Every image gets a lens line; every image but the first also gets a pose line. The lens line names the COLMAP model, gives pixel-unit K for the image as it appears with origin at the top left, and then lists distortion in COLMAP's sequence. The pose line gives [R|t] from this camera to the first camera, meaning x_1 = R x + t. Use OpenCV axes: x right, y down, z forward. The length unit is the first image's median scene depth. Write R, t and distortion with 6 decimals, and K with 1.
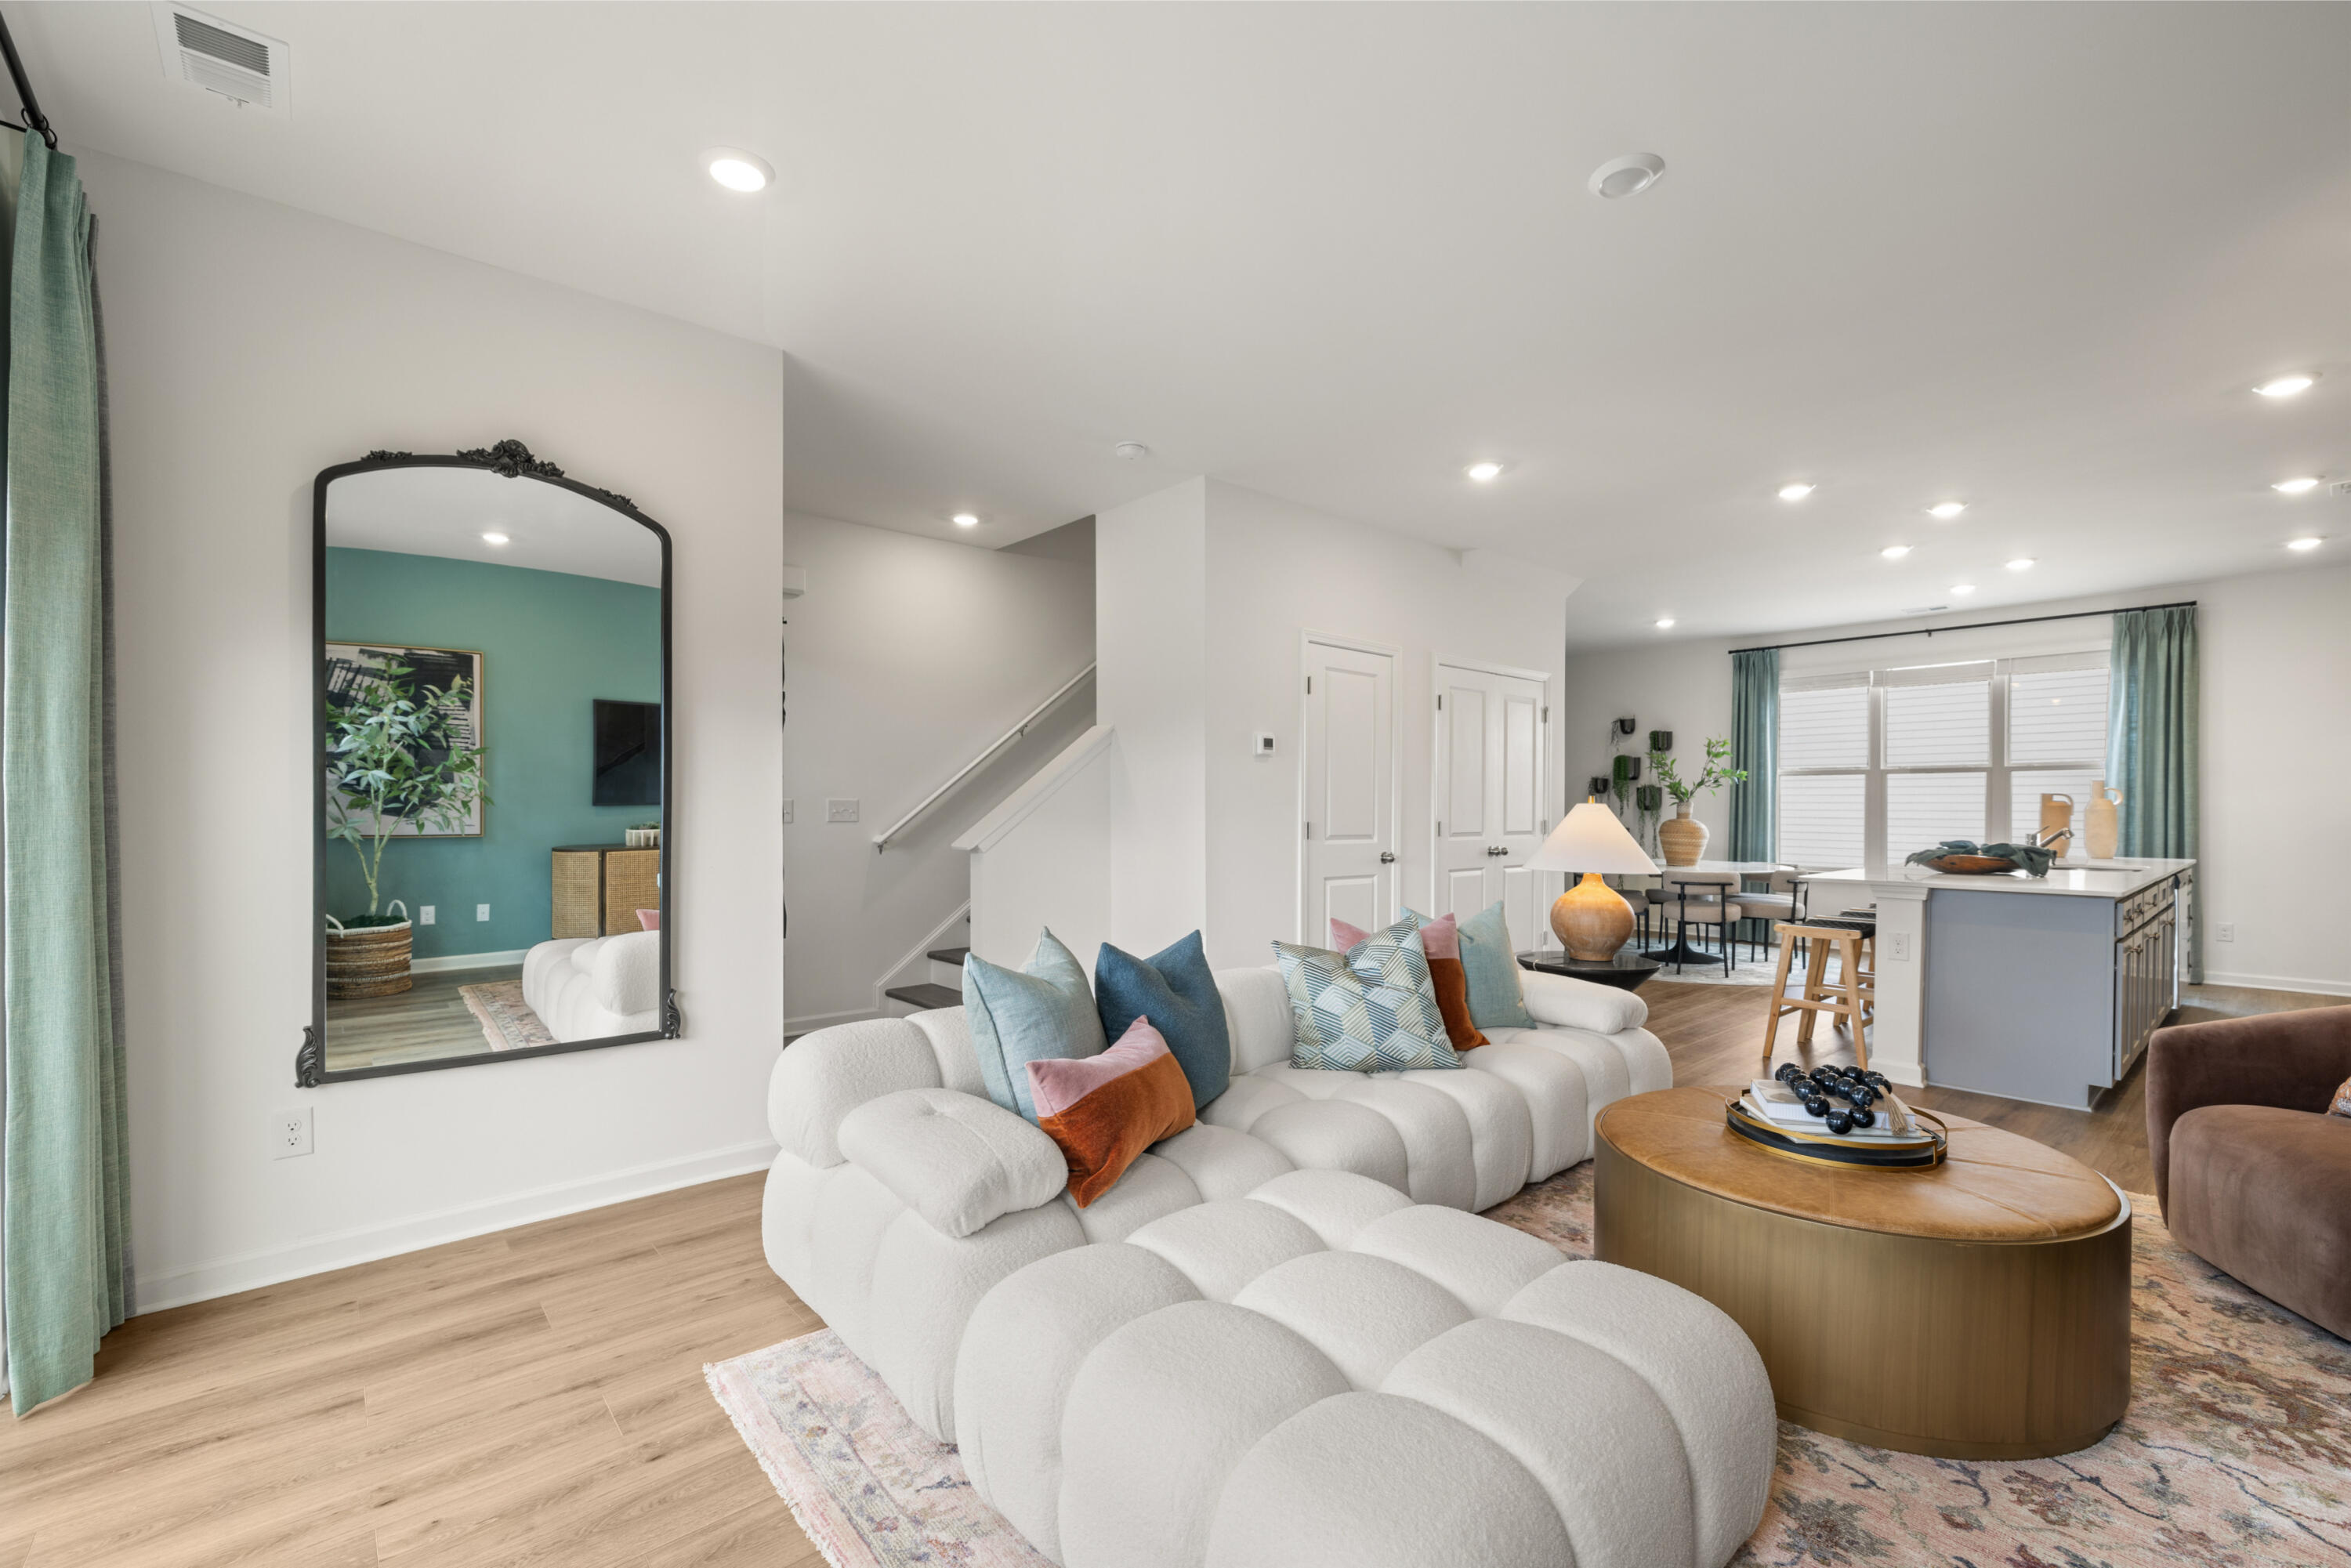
lens RADIAL K [[988.9, 0, 1176.8], [0, 988.9, 814.7], [0, 0, 1]] dist [-0.003154, -0.000176]
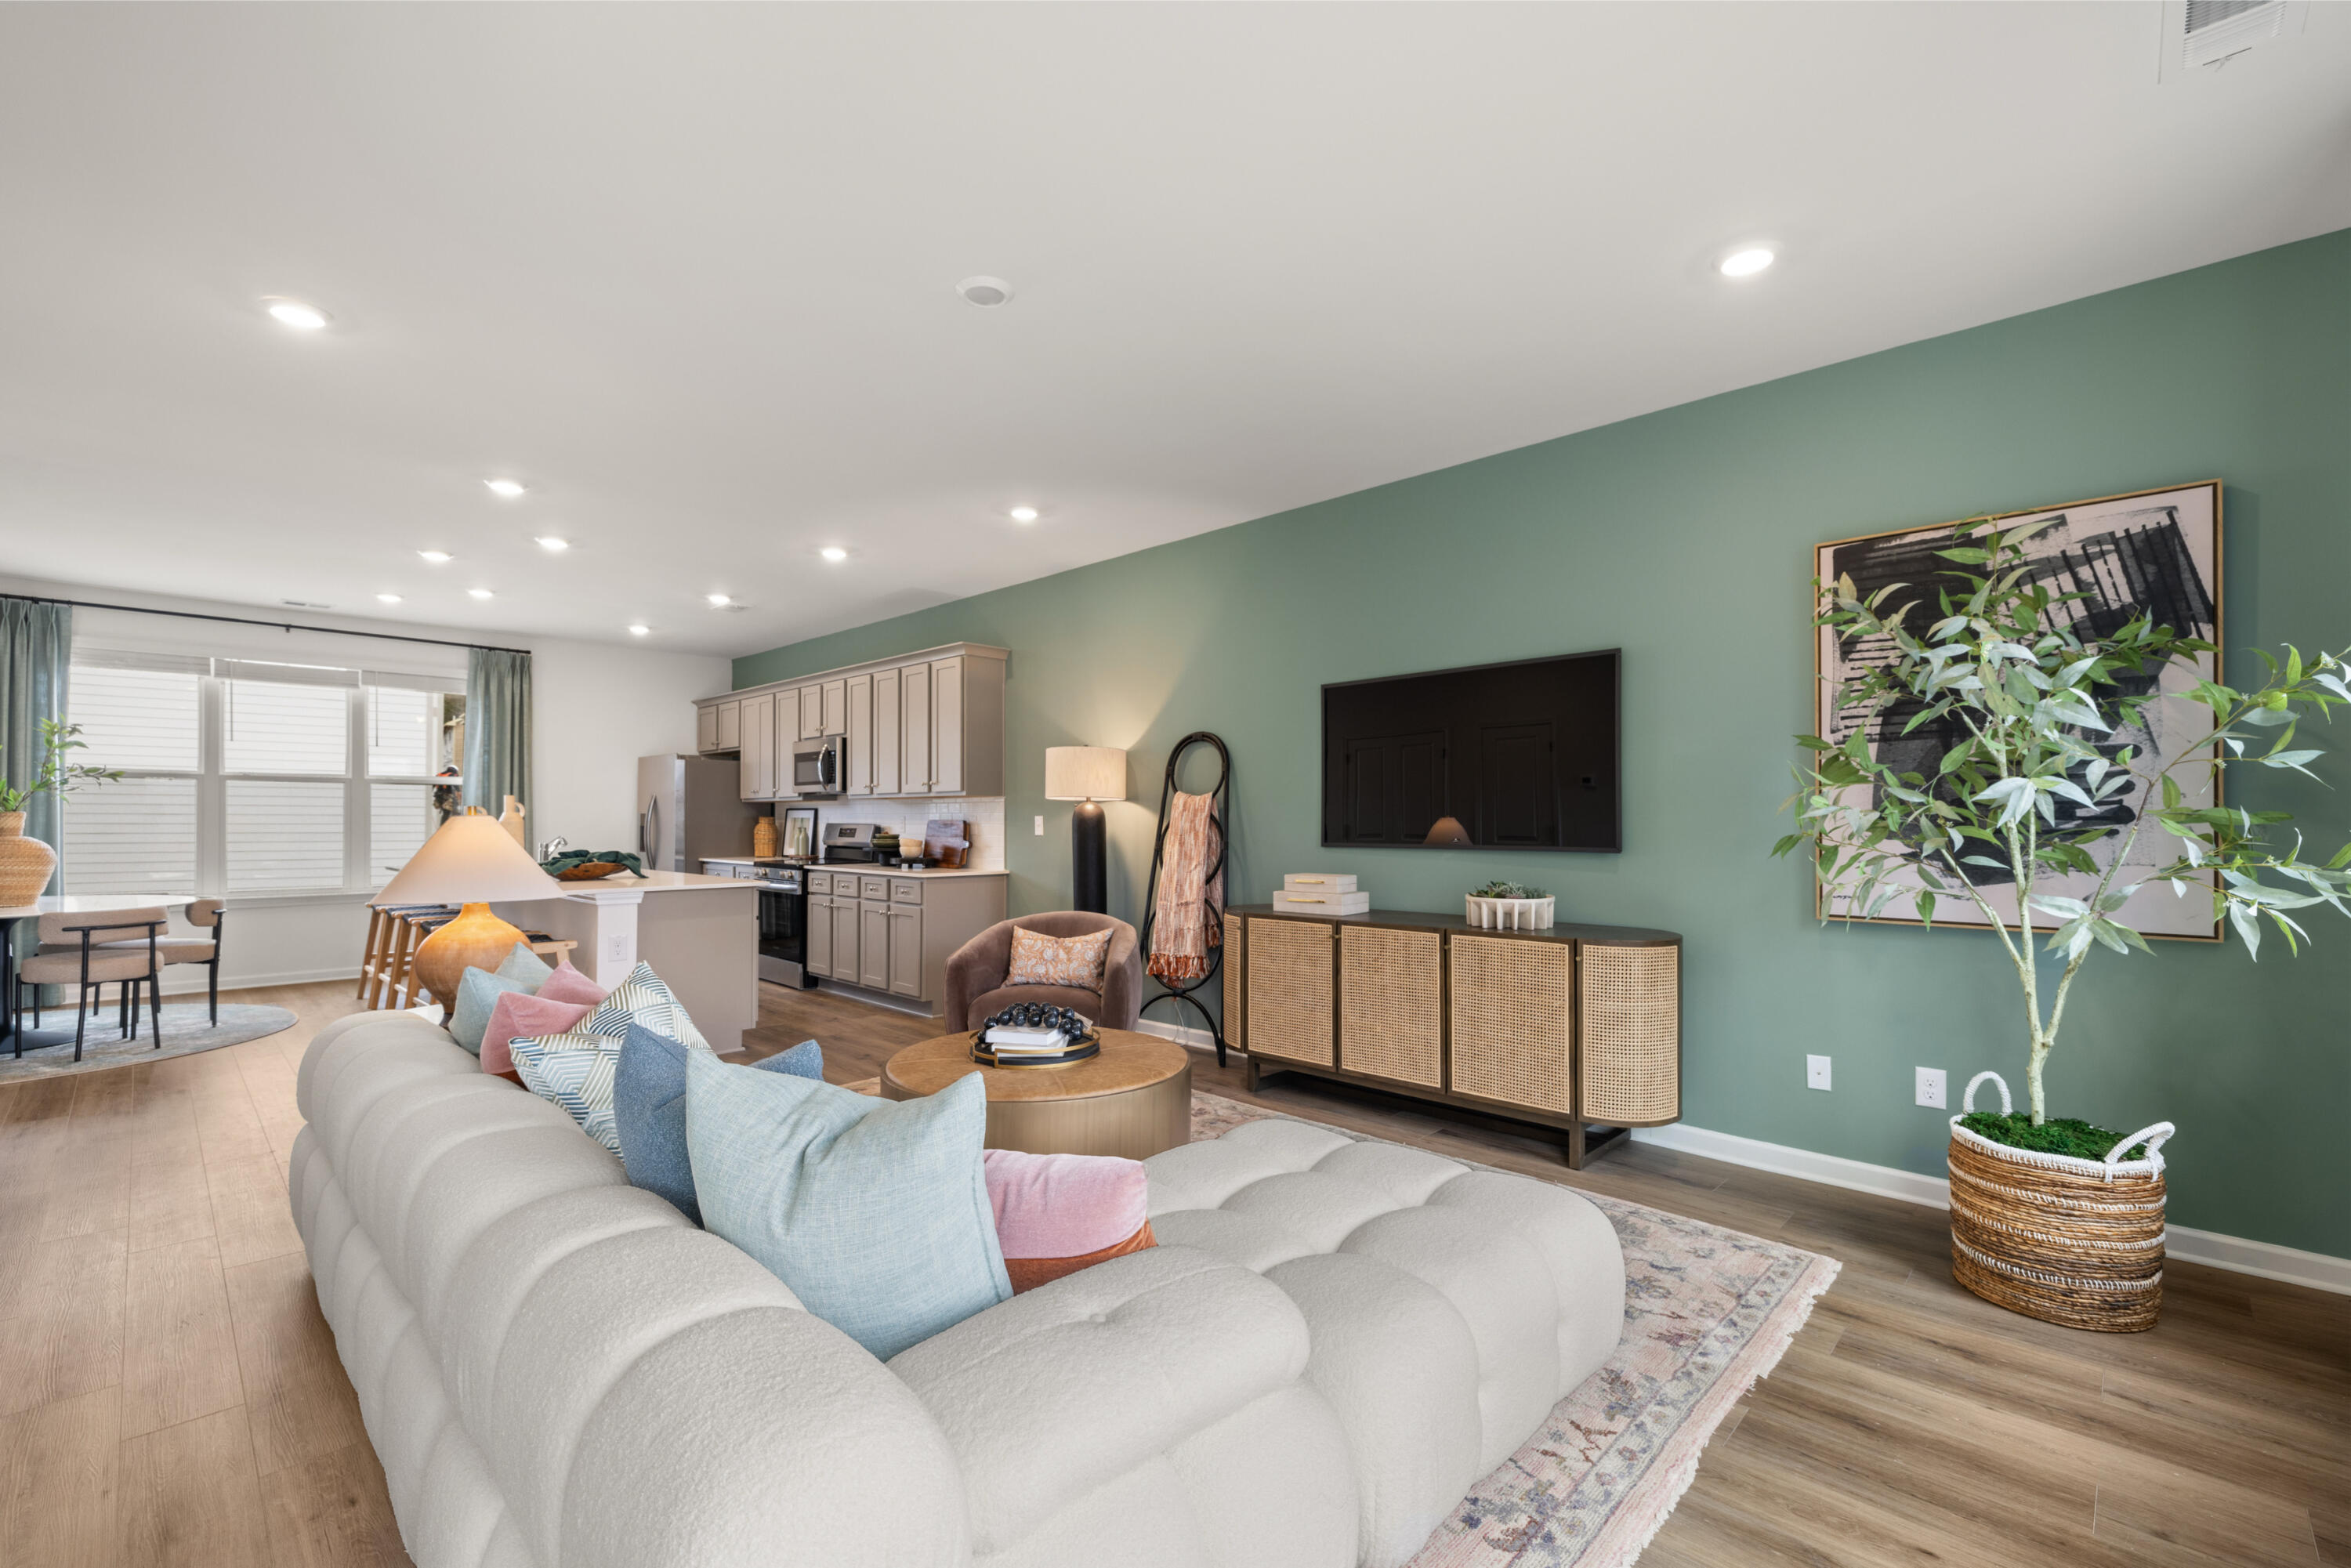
lens RADIAL K [[988.9, 0, 1176.8], [0, 988.9, 814.7], [0, 0, 1]] dist [-0.003154, -0.000176]
pose [[-0.100472, 0.003263, 0.994935, -0.260772], [0.006098, 0.999978, -0.002664, -0.004541], [-0.994921, 0.005800, -0.100490, 0.308118]]
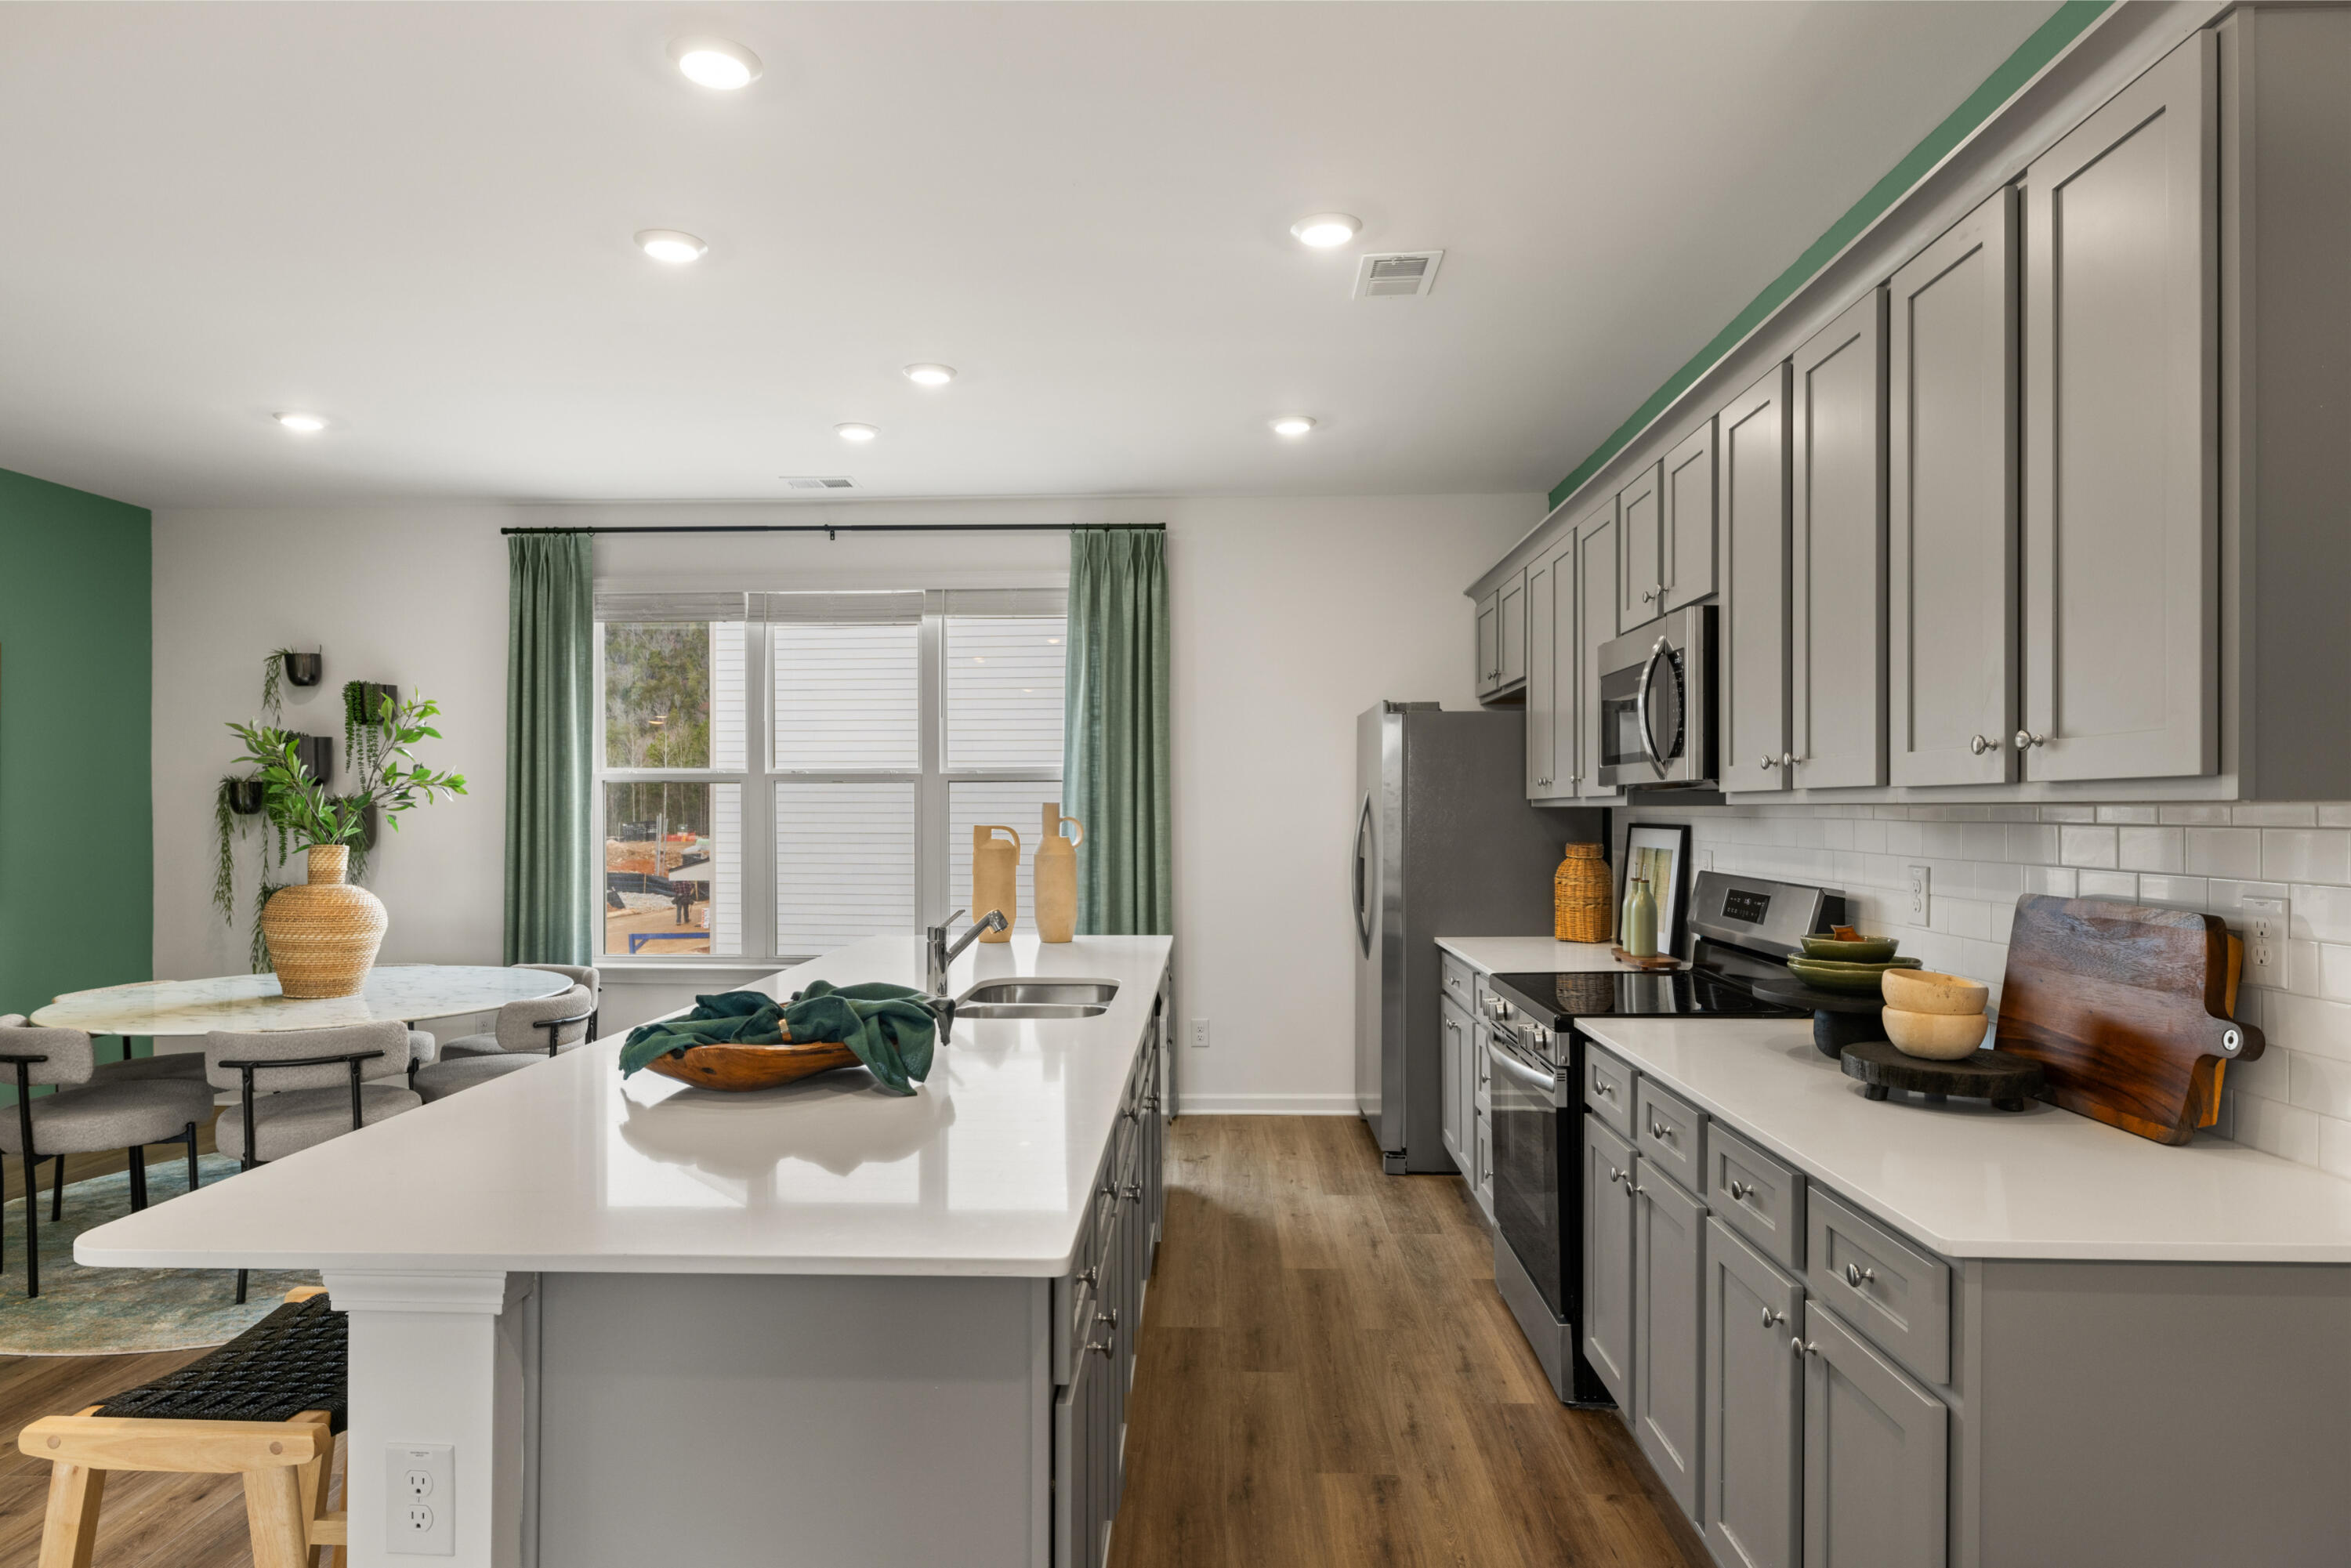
lens RADIAL K [[1331.4, 0, 1182.3], [0, 1331.4, 812.6], [0, 0, 1]] dist [0.004075, 0.000433]
pose [[0.673185, -0.004101, 0.739463, 0.380414], [0.008443, 0.999962, -0.002141, -0.024720], [-0.739426, 0.007685, 0.673194, 0.389262]]
